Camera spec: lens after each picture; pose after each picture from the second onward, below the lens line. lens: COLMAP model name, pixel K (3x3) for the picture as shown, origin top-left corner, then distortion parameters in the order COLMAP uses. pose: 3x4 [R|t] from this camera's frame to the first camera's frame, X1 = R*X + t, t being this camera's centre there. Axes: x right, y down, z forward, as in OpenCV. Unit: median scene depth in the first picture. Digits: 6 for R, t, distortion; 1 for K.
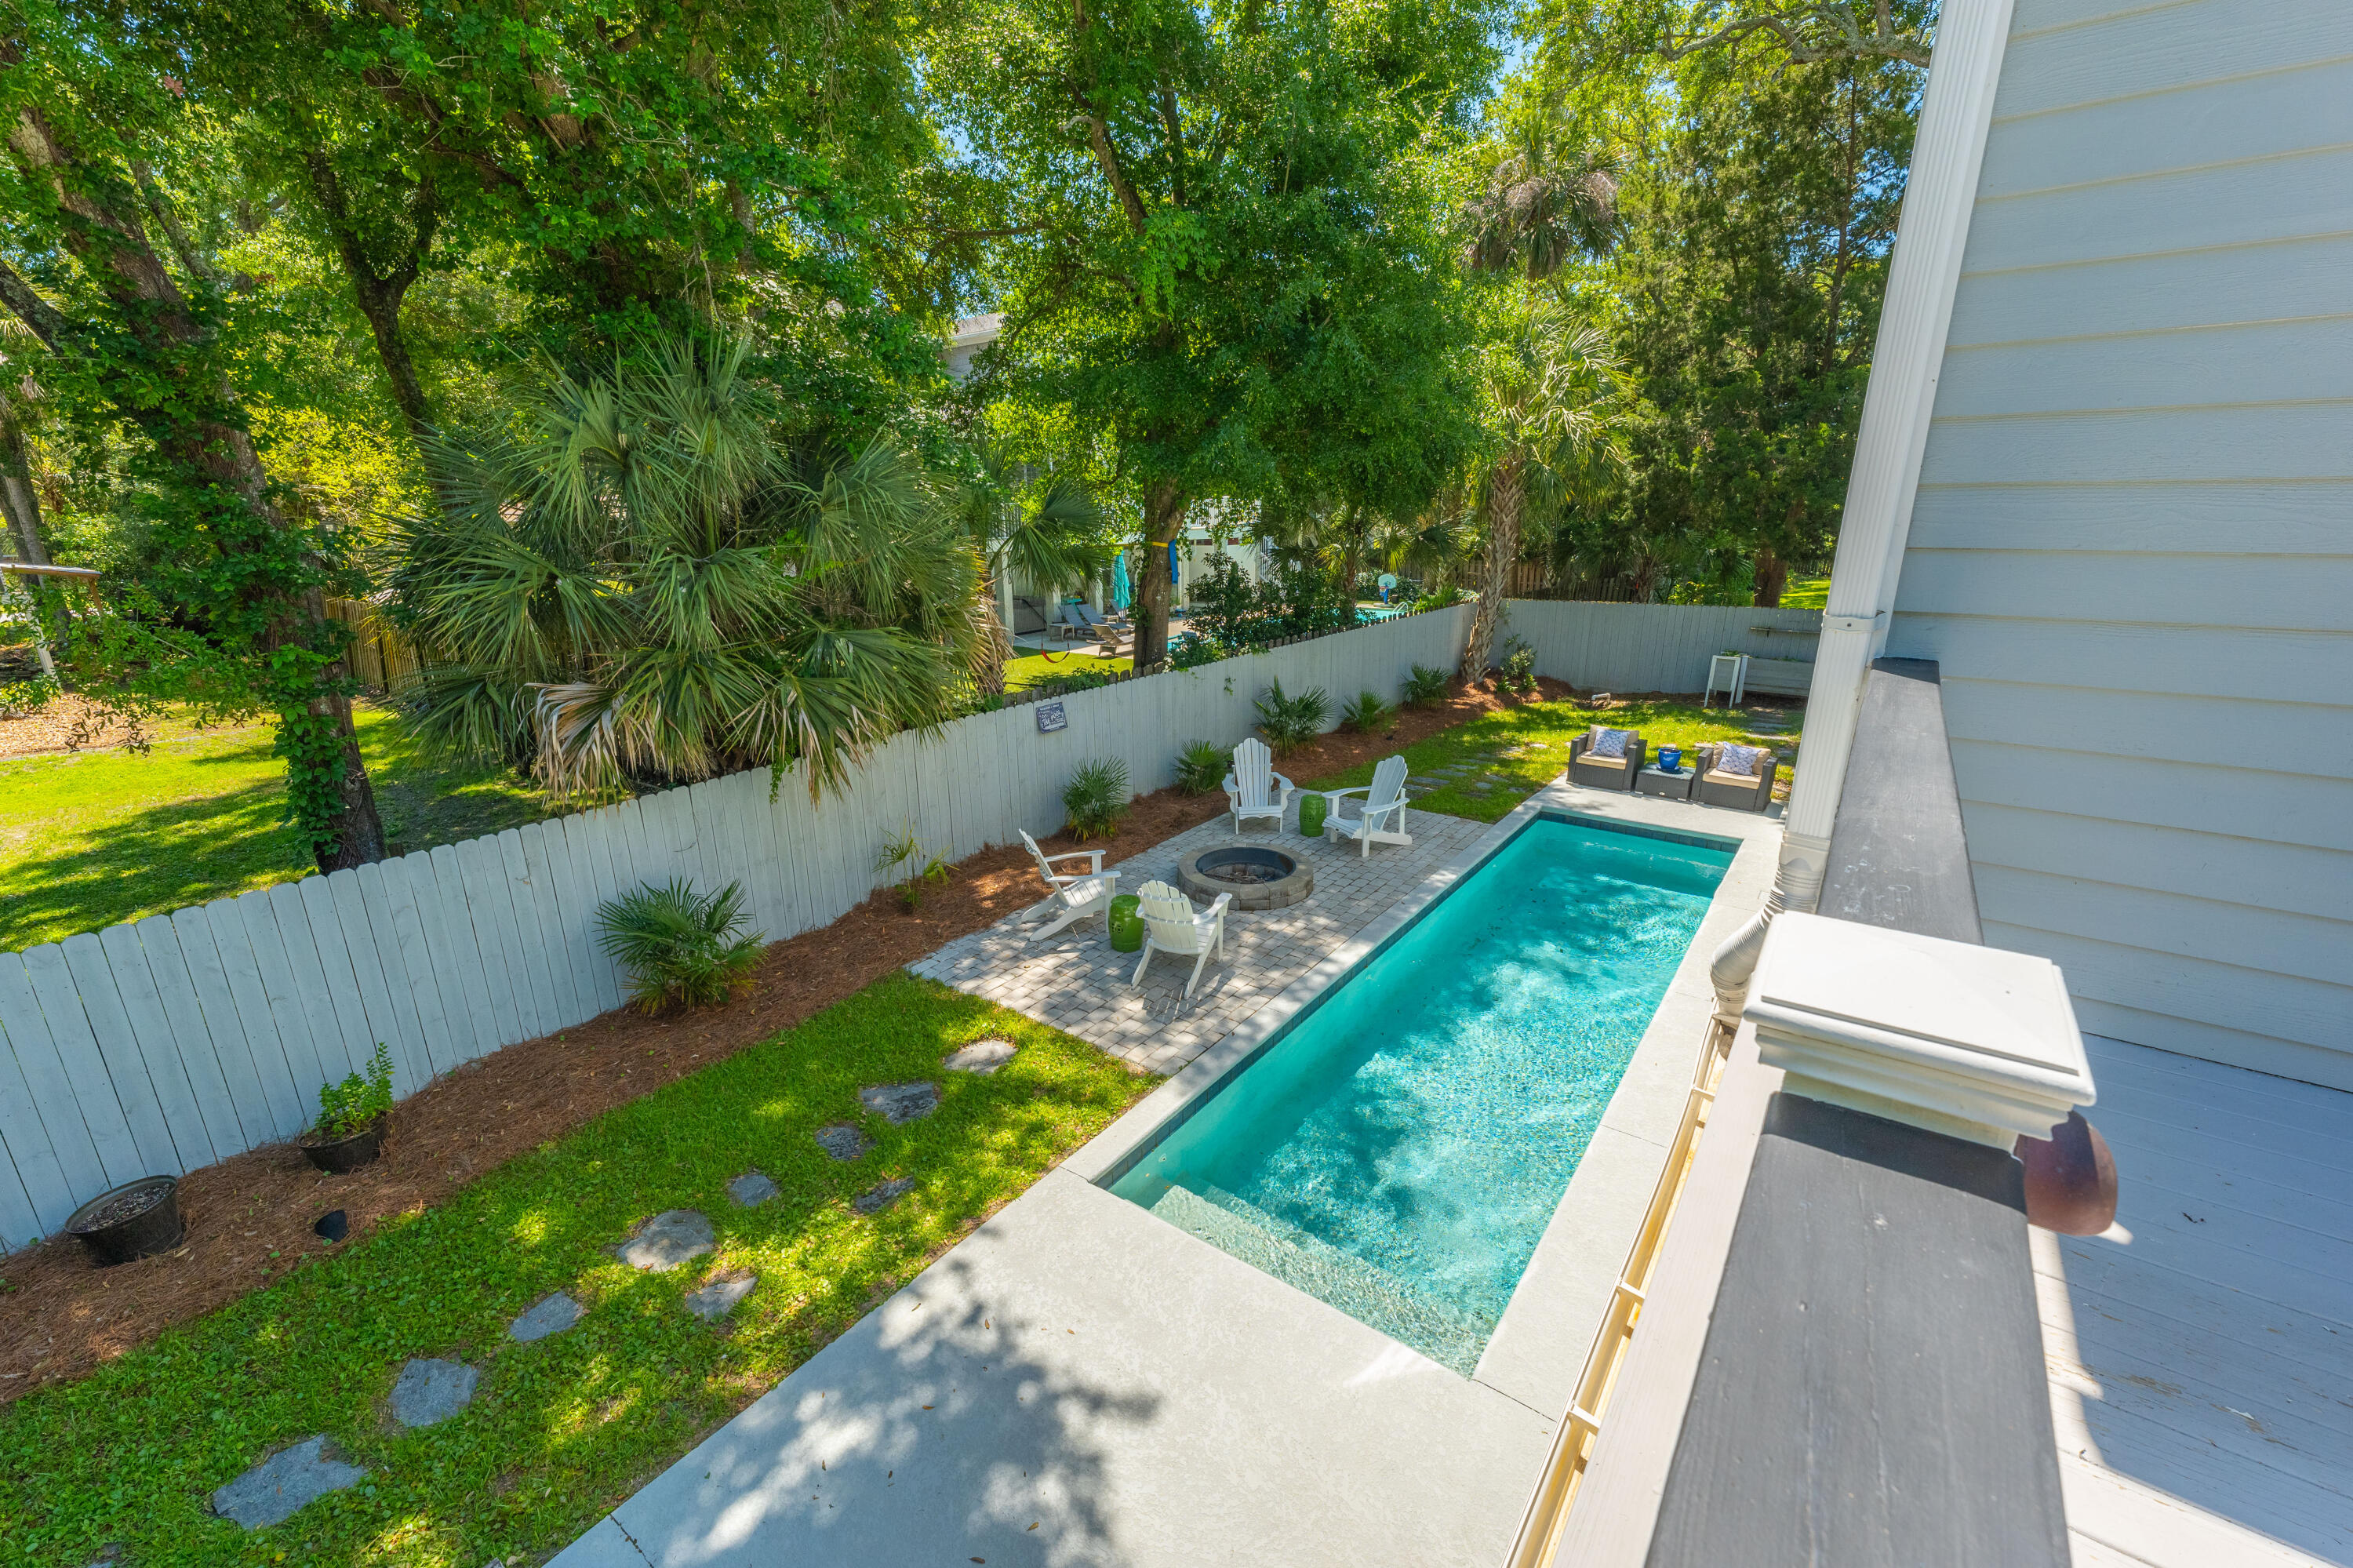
lens RADIAL K [[976.9, 0, 1185.4], [0, 976.9, 800.2], [0, 0, 1]] dist [0.000291, 0.000331]
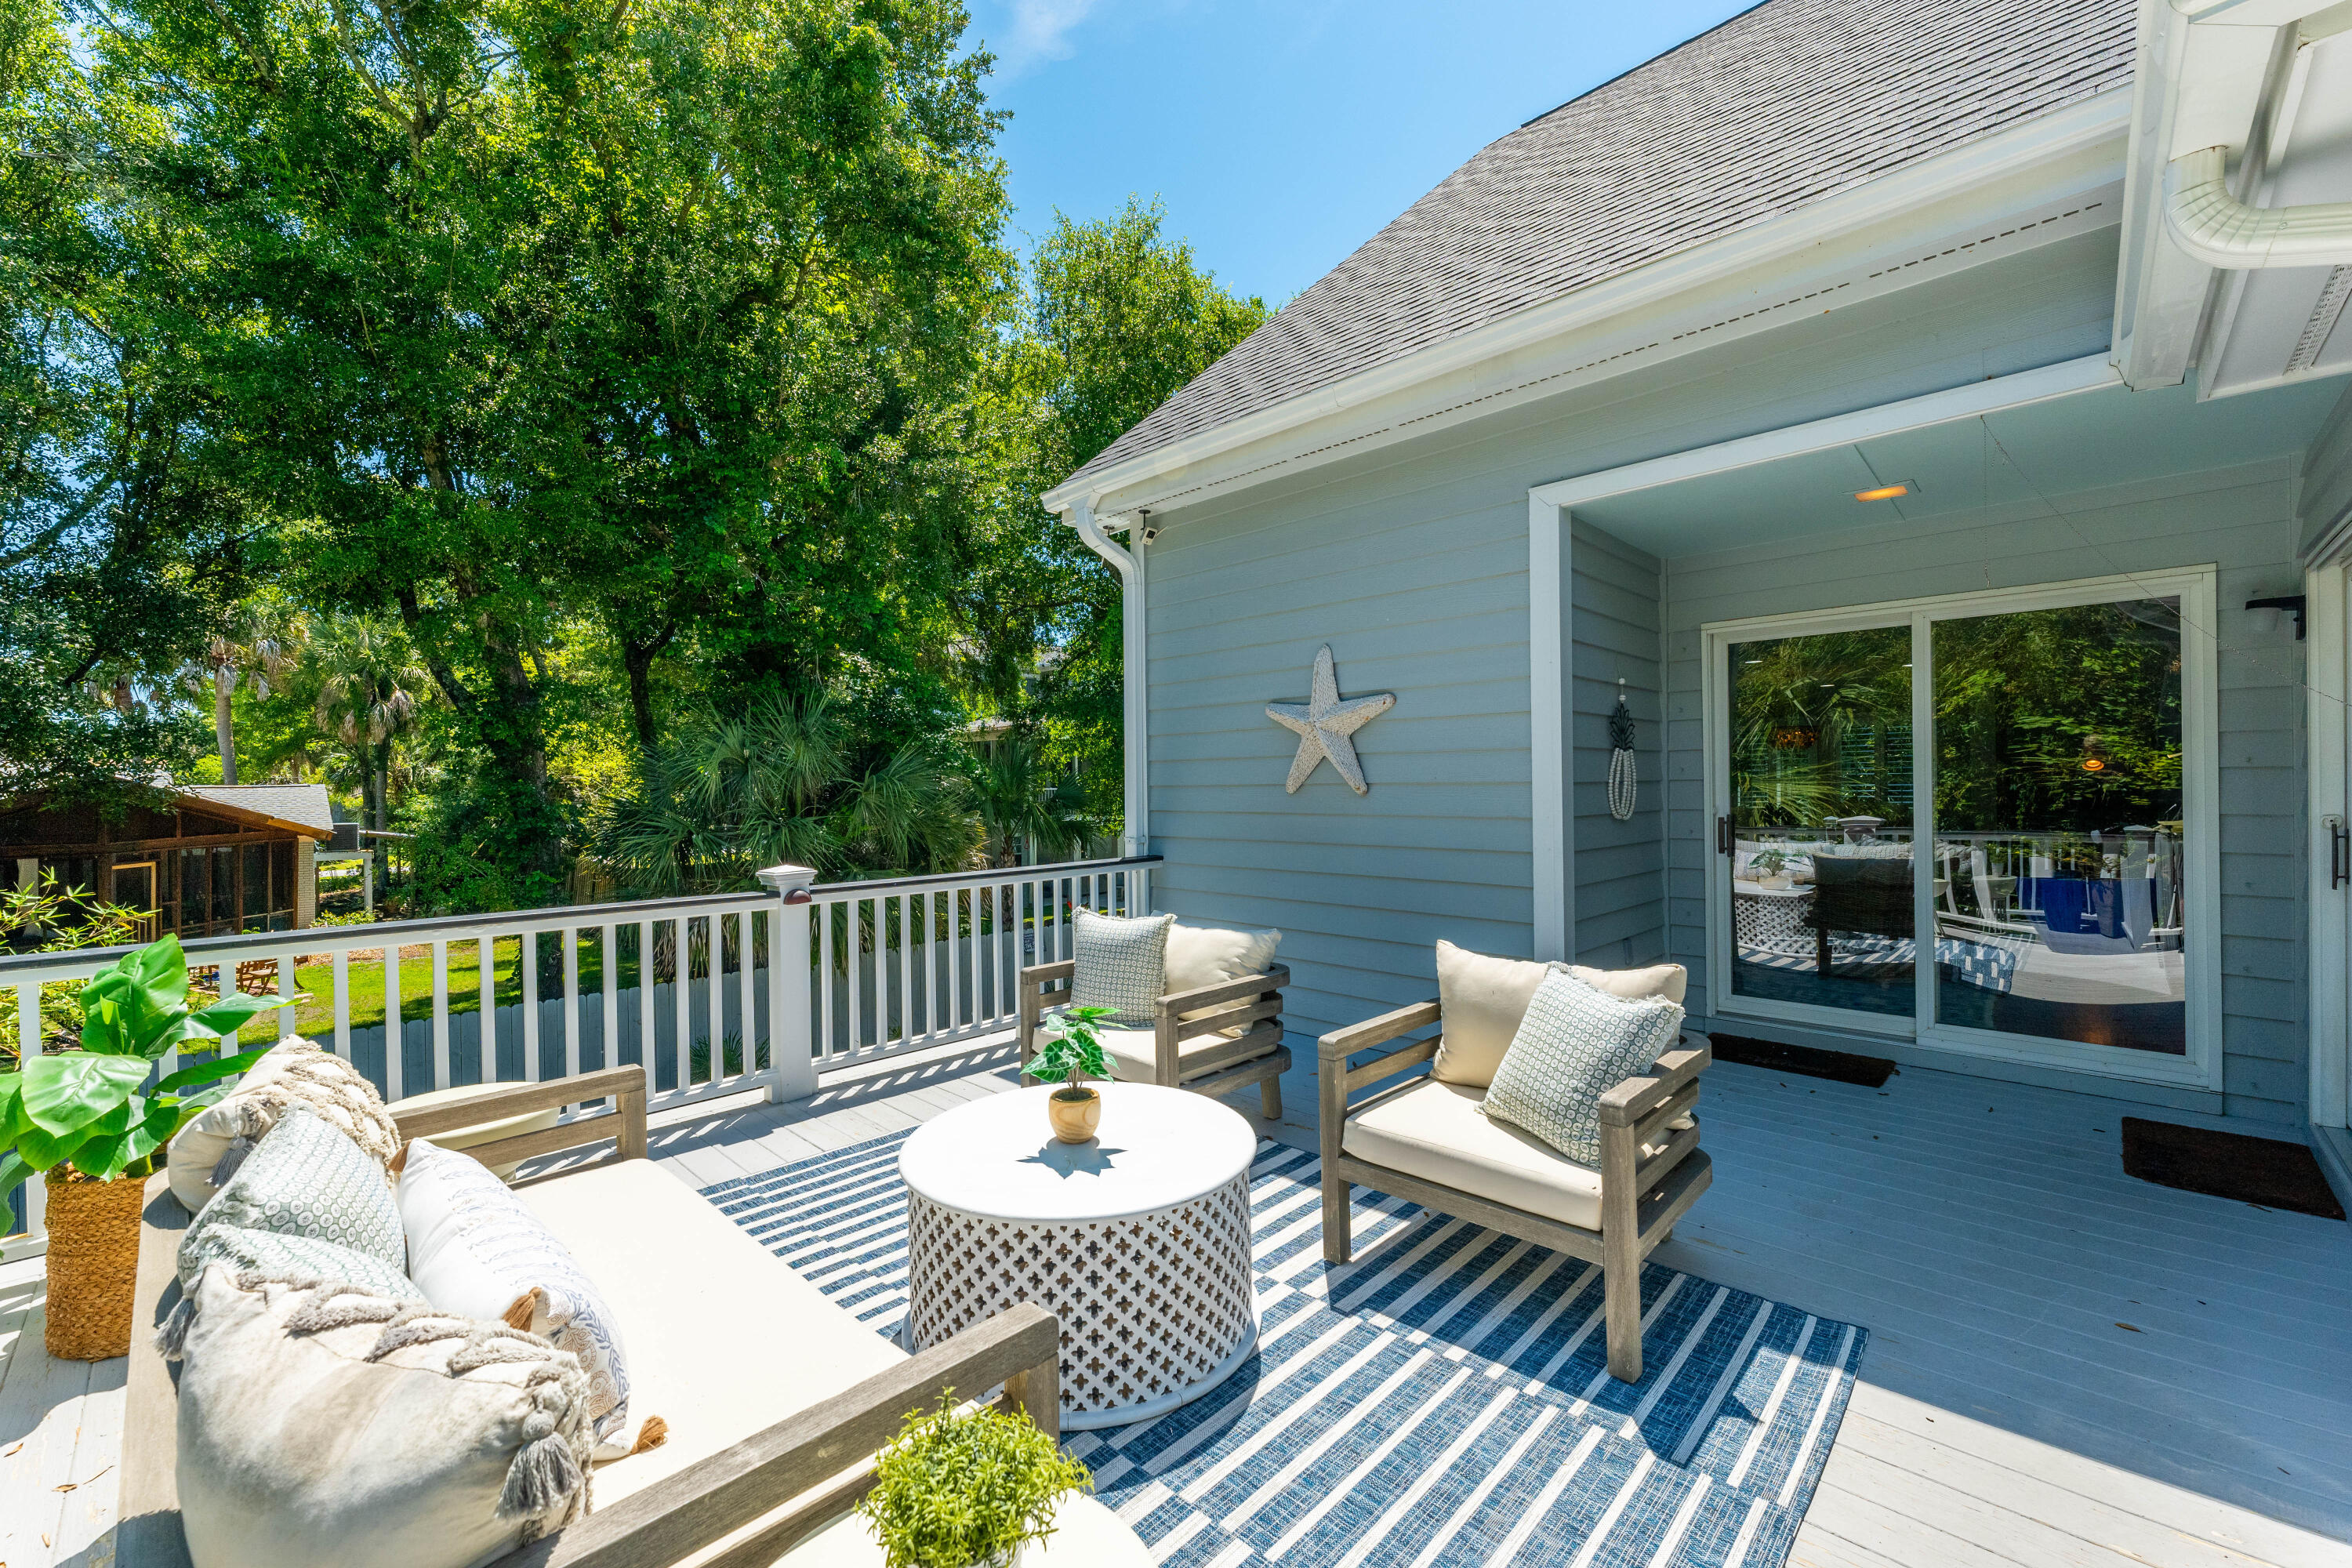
lens RADIAL K [[947.5, 0, 1176.0], [0, 947.5, 784.0], [0, 0, 1]] dist [0.003003, 0.000364]
pose [[0.990324, -0.001076, -0.138769, 0.337942], [-0.039748, 0.955874, -0.291075, 0.110048], [0.132959, 0.293774, 0.946583, -0.374062]]
